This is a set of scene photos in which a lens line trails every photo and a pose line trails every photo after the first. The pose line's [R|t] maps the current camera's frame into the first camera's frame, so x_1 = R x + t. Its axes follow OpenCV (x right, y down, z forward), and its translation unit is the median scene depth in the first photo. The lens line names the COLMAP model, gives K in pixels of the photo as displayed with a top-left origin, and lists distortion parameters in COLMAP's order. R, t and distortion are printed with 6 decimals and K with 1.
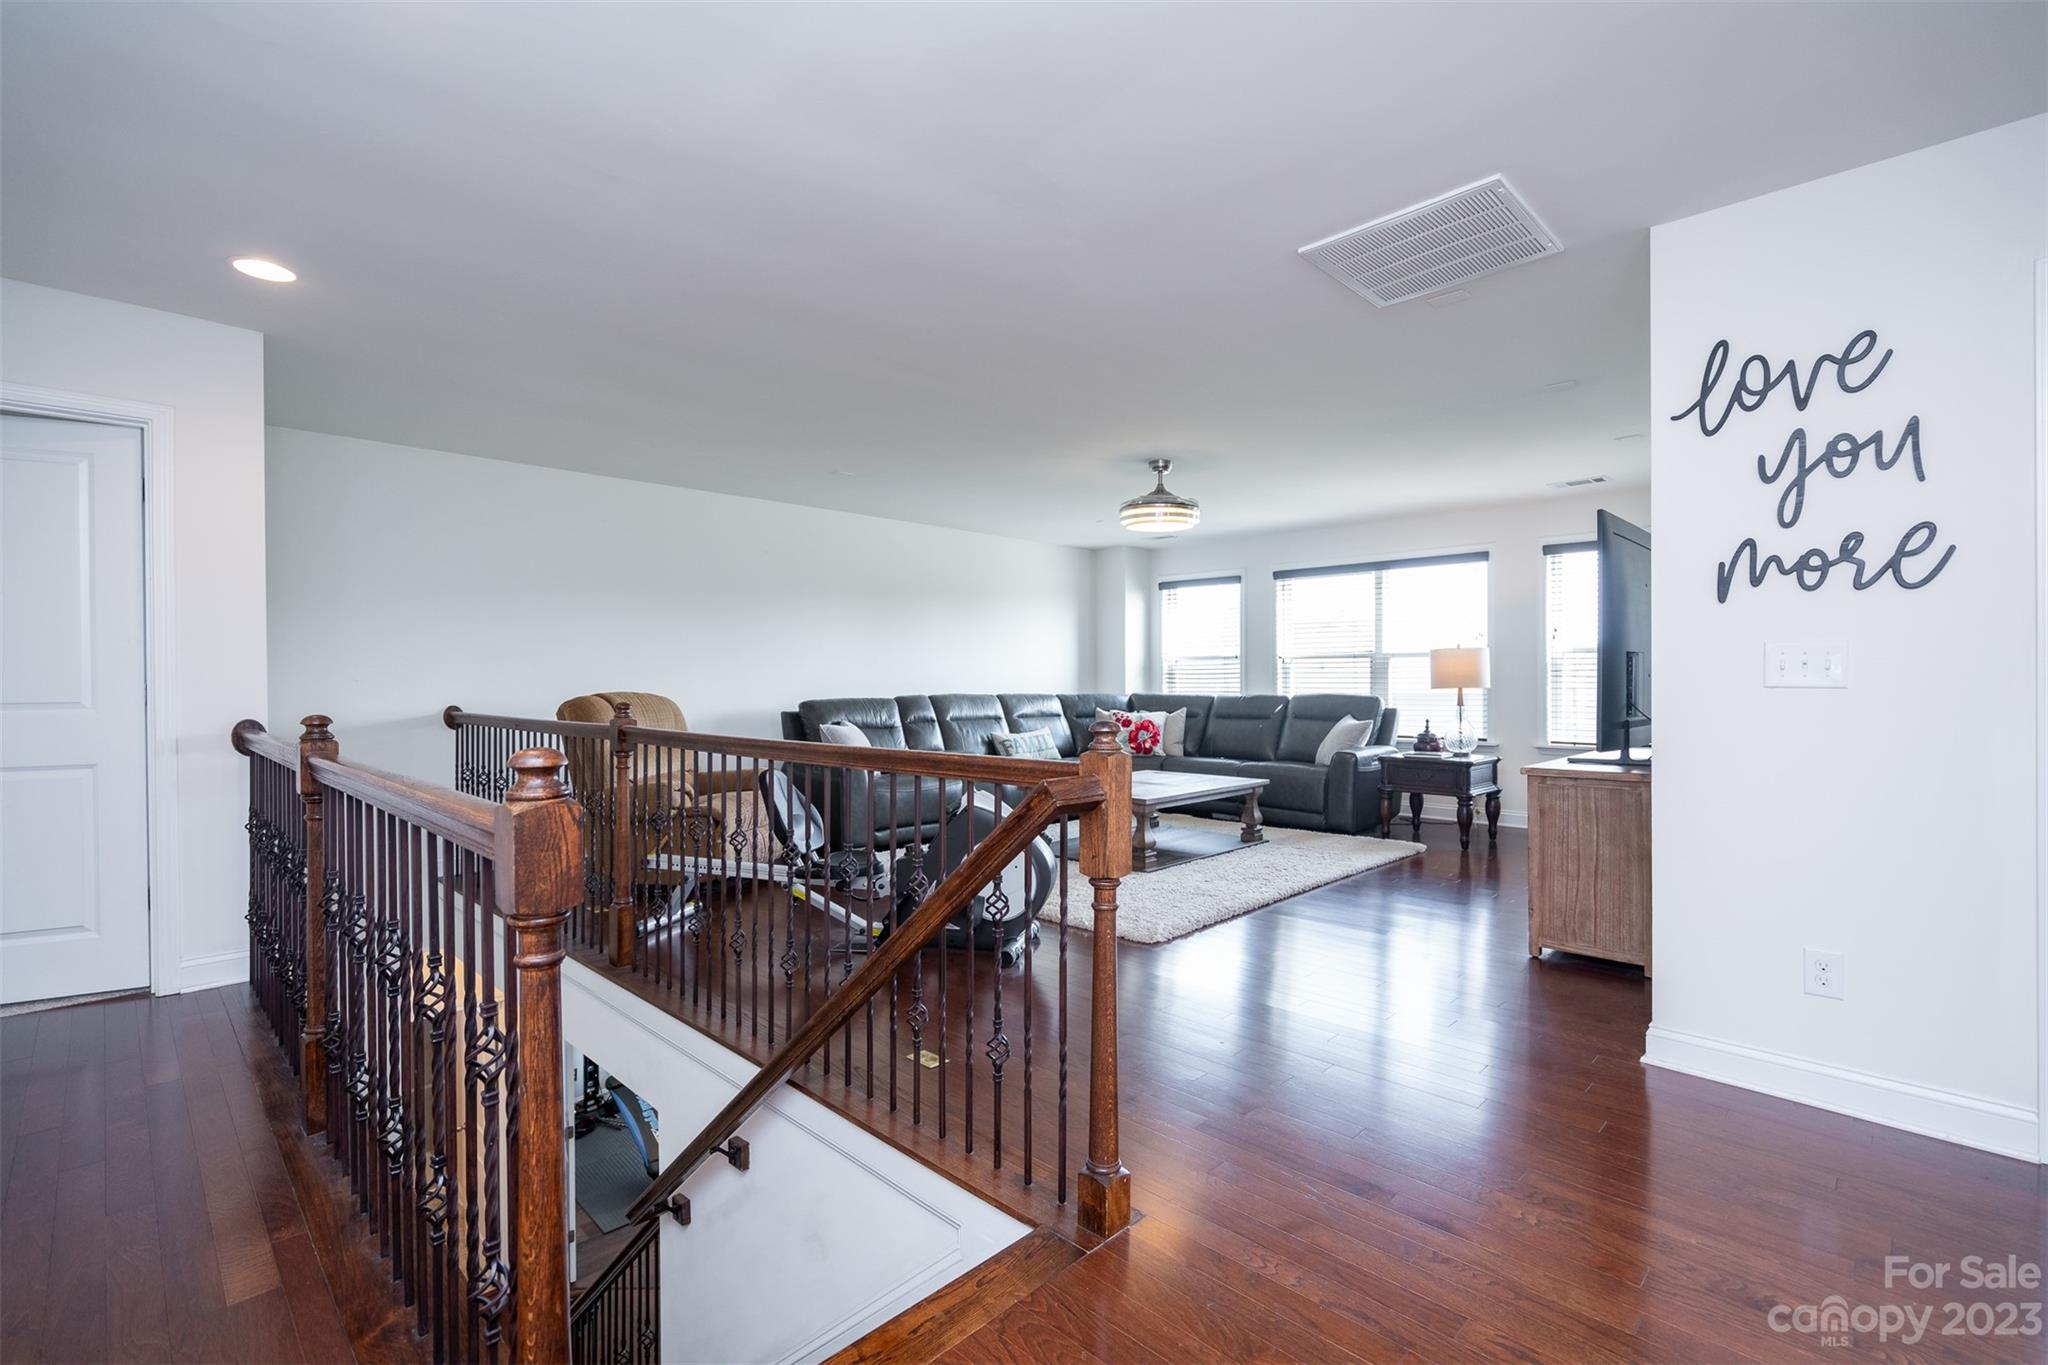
lens RADIAL K [[927.0, 0, 1025.0], [0, 927.0, 666.5], [0, 0, 1]] dist [-0.002376, 0.001019]
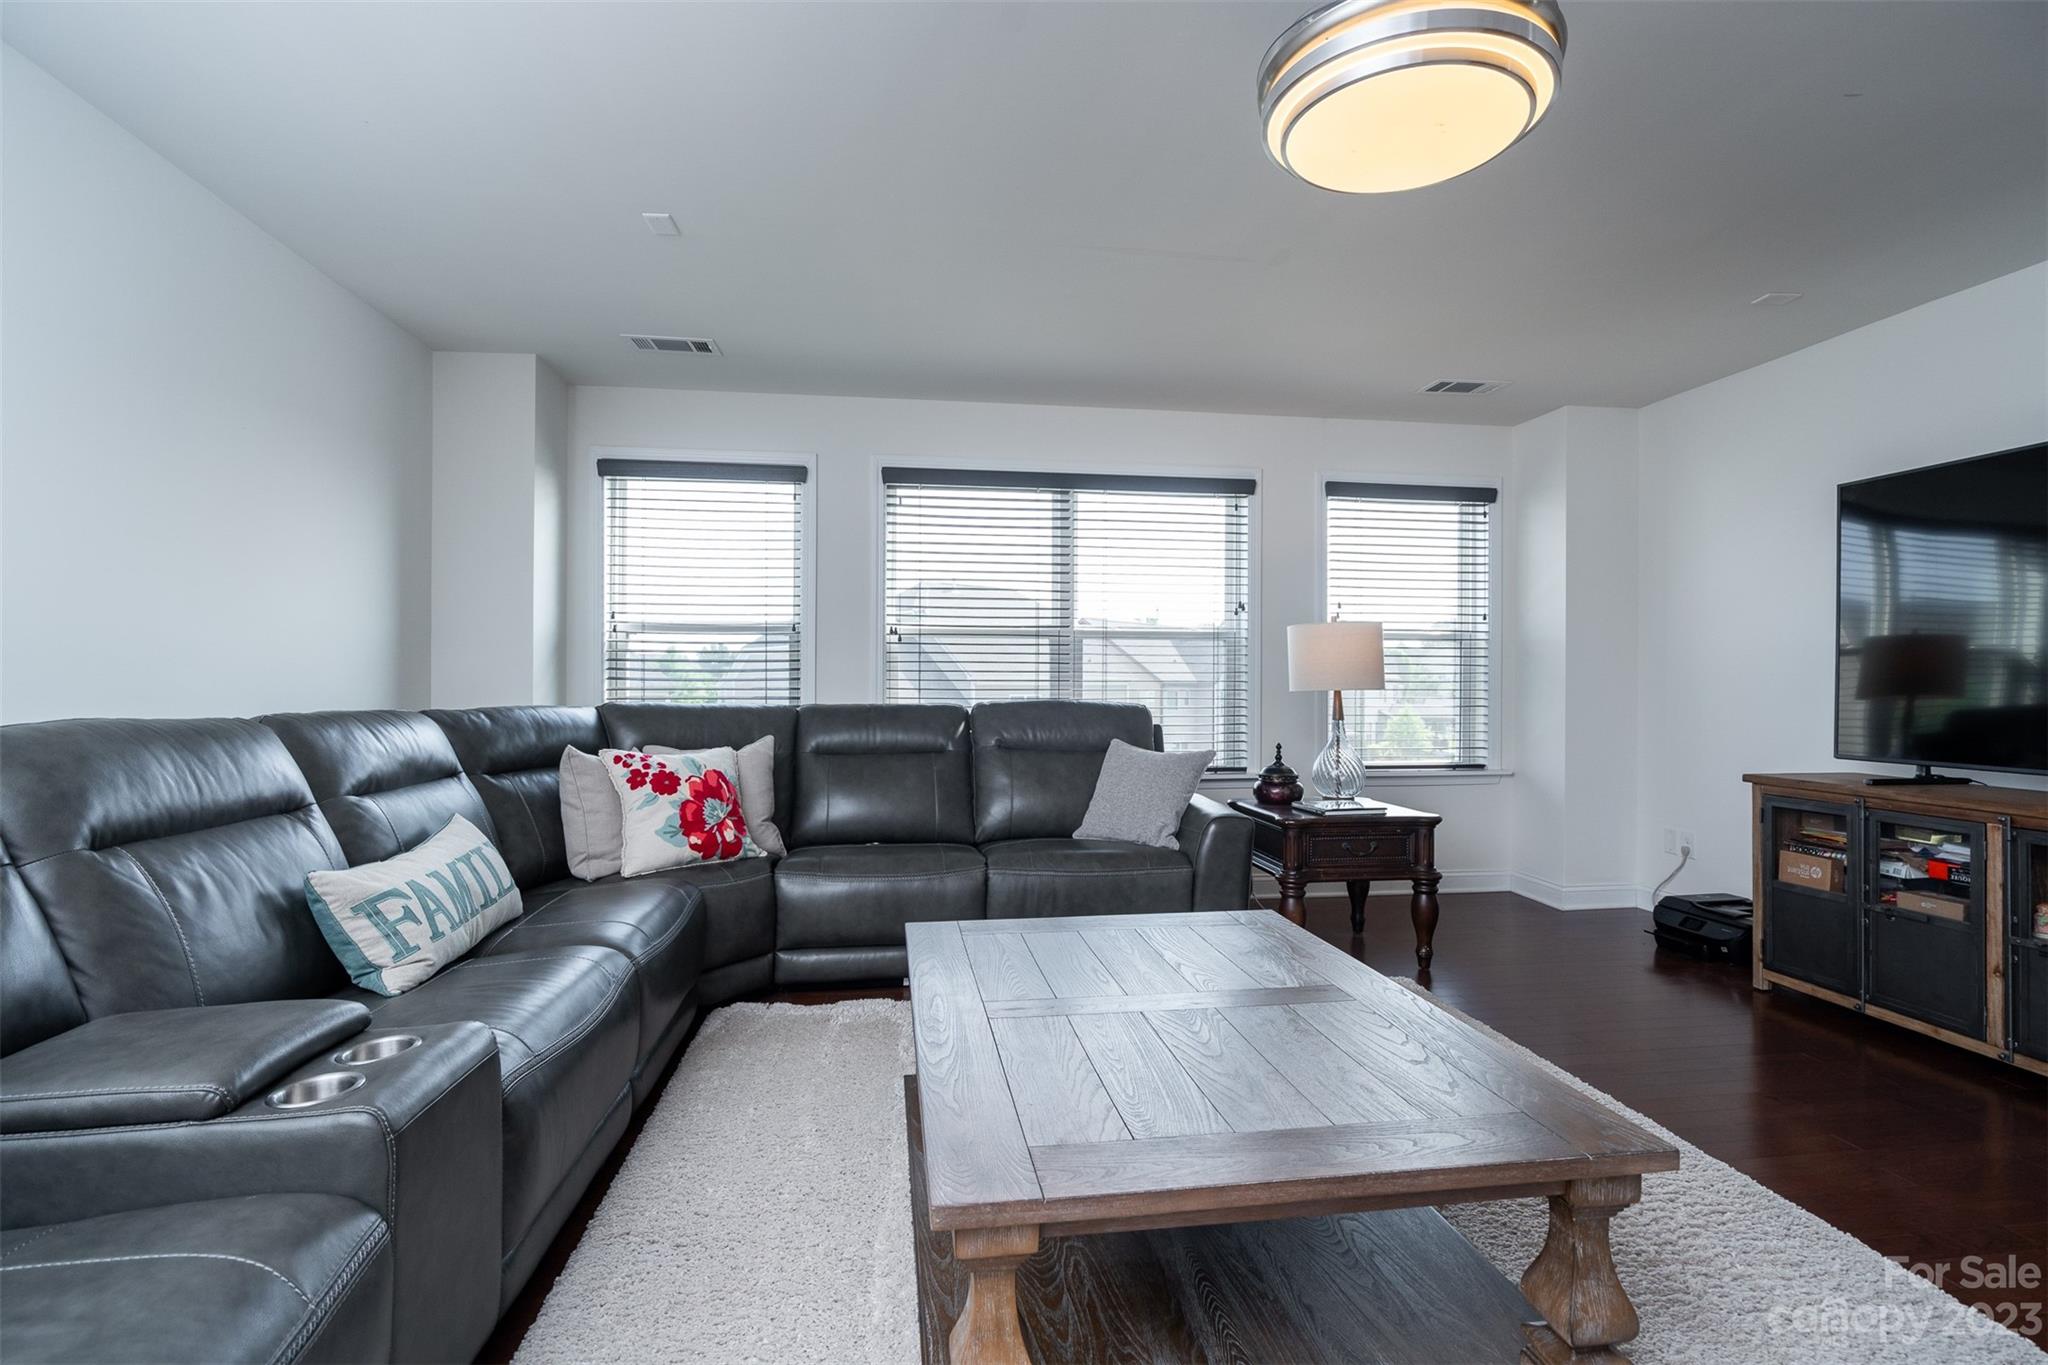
lens RADIAL K [[952.9, 0, 1023.9], [0, 952.9, 678.6], [0, 0, 1]] dist [-0.003057, 0.011132]
pose [[0.605376, 0.007799, 0.795902, -0.114723], [-0.016741, 0.999856, 0.002935, 0.014670], [-0.795764, -0.015101, 0.605419, 0.643987]]
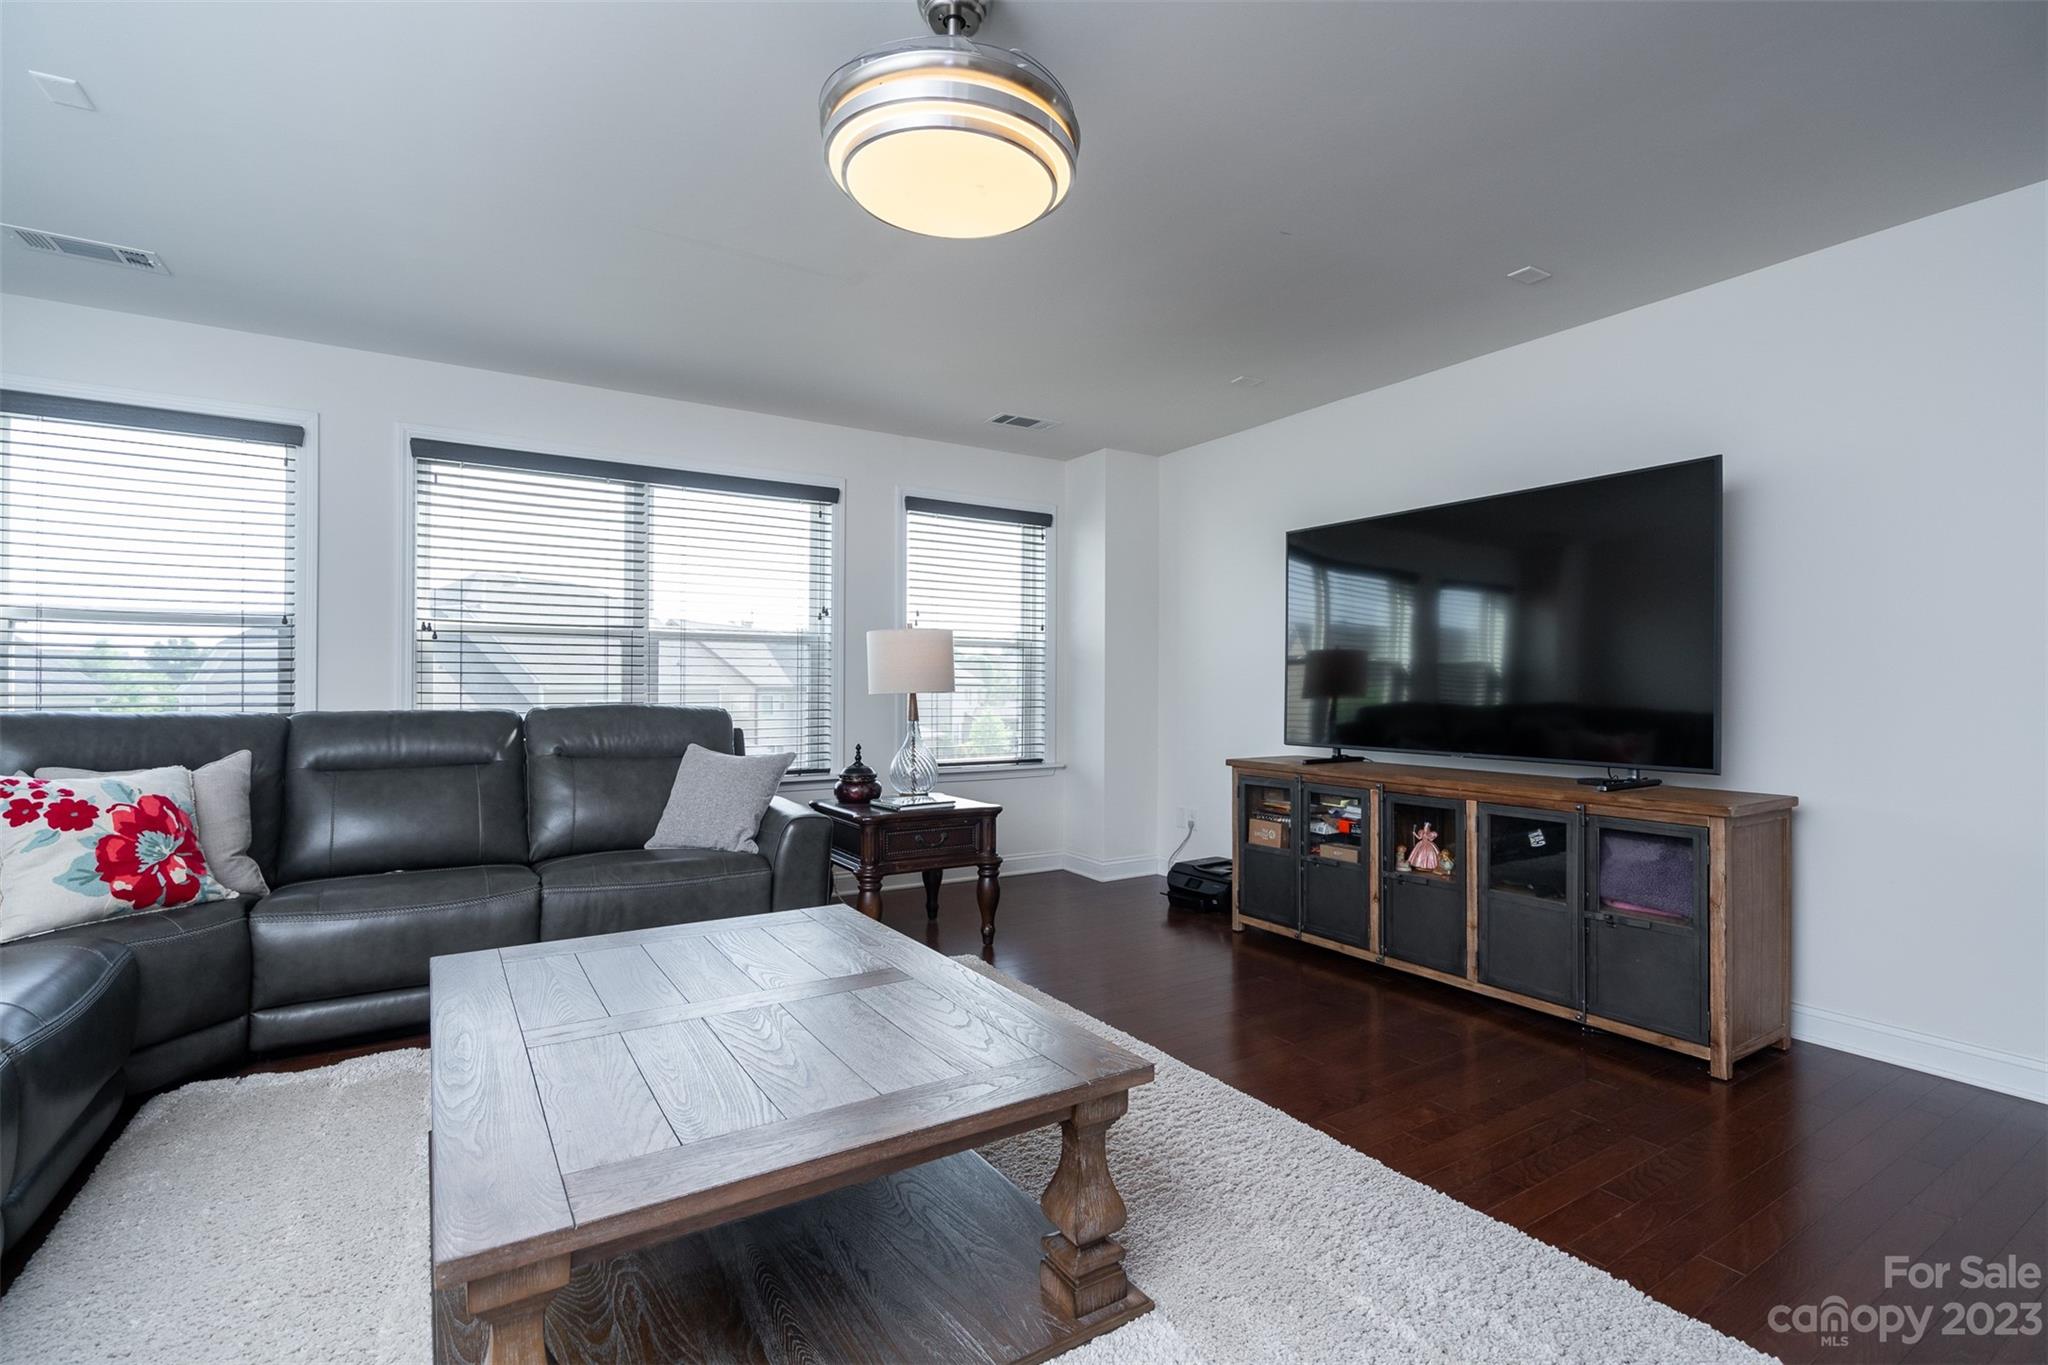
lens RADIAL K [[941.1, 0, 1024.0], [0, 941.1, 682.5], [0, 0, 1]] dist [0.000775, 0.003192]
pose [[0.228635, 0.008487, 0.973475, -0.115782], [-0.017753, 0.999832, -0.004548, 0.014947], [-0.973350, -0.016243, 0.228747, 0.634623]]
